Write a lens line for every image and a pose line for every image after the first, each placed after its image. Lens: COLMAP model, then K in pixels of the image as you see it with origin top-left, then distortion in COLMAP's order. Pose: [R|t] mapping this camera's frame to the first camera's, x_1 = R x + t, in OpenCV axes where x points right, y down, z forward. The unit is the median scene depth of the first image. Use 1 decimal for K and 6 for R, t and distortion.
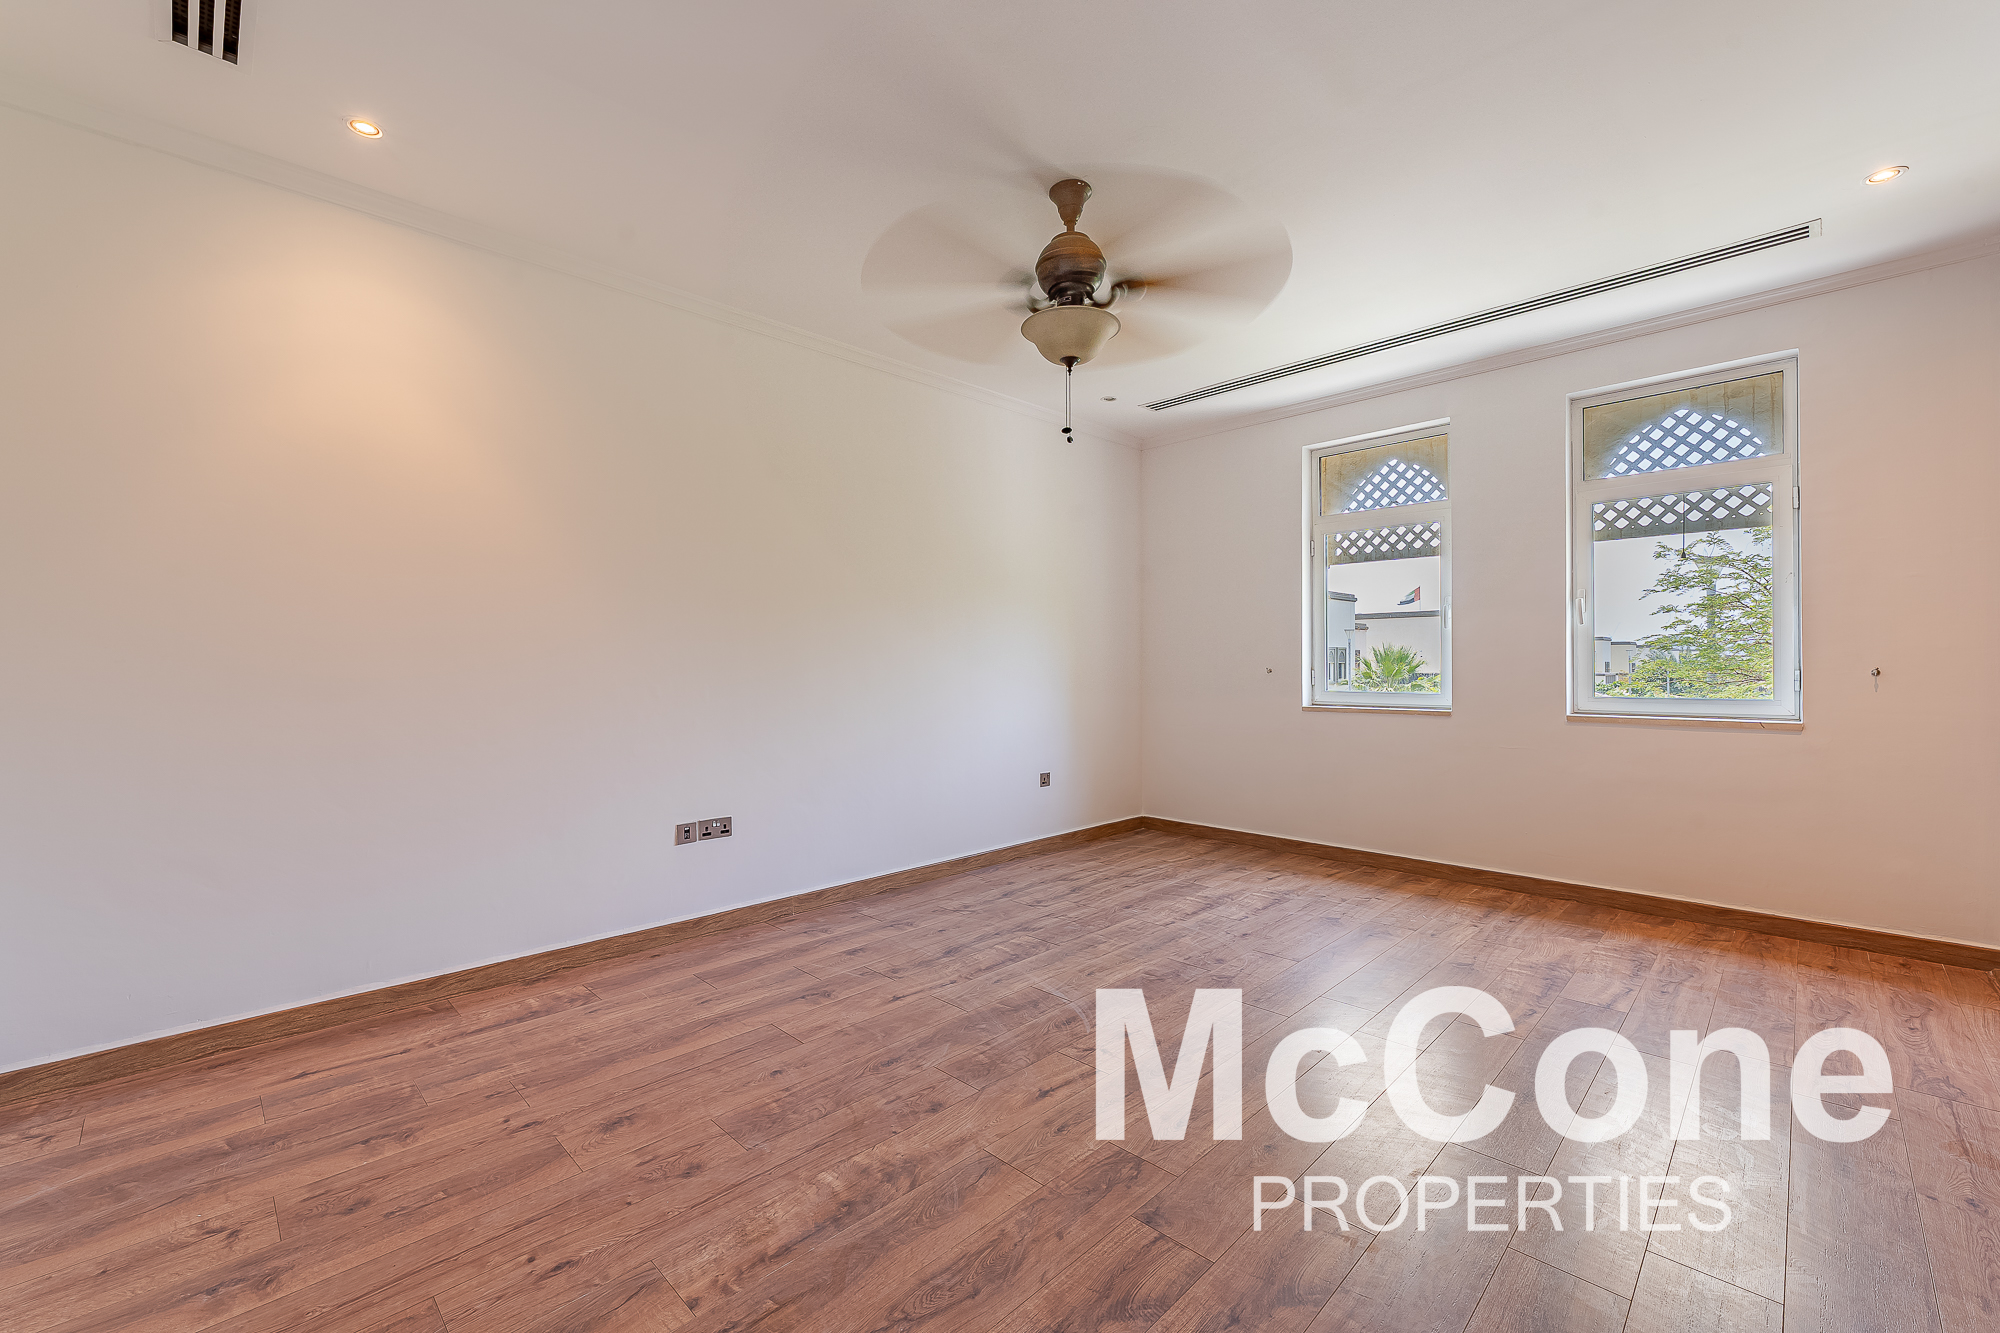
lens RADIAL K [[815.4, 0, 1018.6], [0, 815.4, 667.6], [0, 0, 1]] dist [-0.000651, -0.000502]
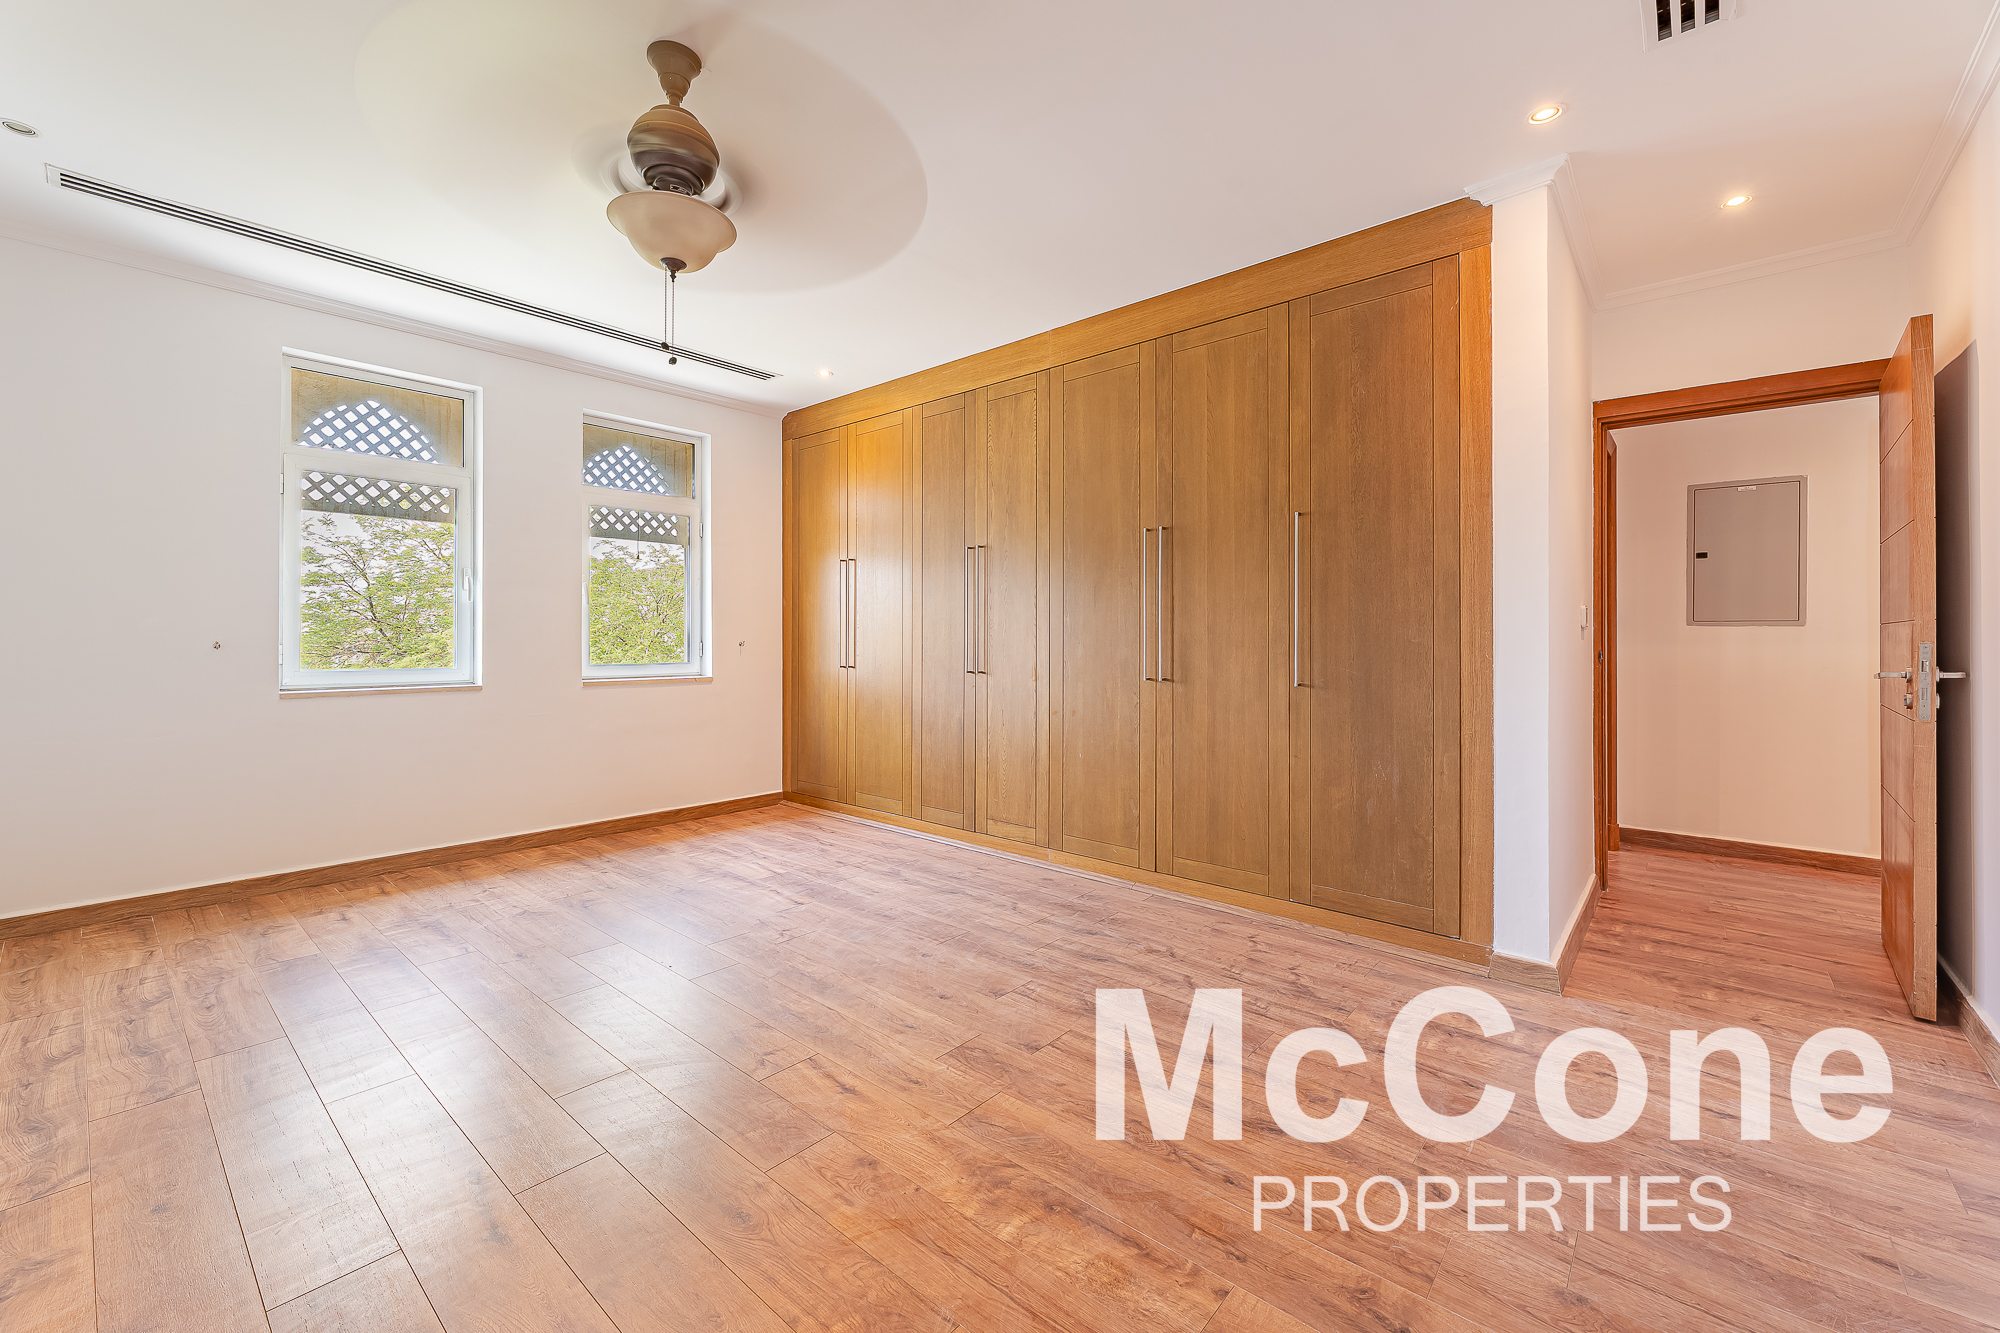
lens RADIAL K [[815.4, 0, 945.2], [0, 815.4, 637.4], [0, 0, 1]] dist [-0.000651, -0.000502]
pose [[-0.025704, 0.004510, 0.999659, -1.402968], [0.000729, 0.999990, -0.004493, 0.000804], [-0.999669, 0.000613, -0.025707, 1.389174]]
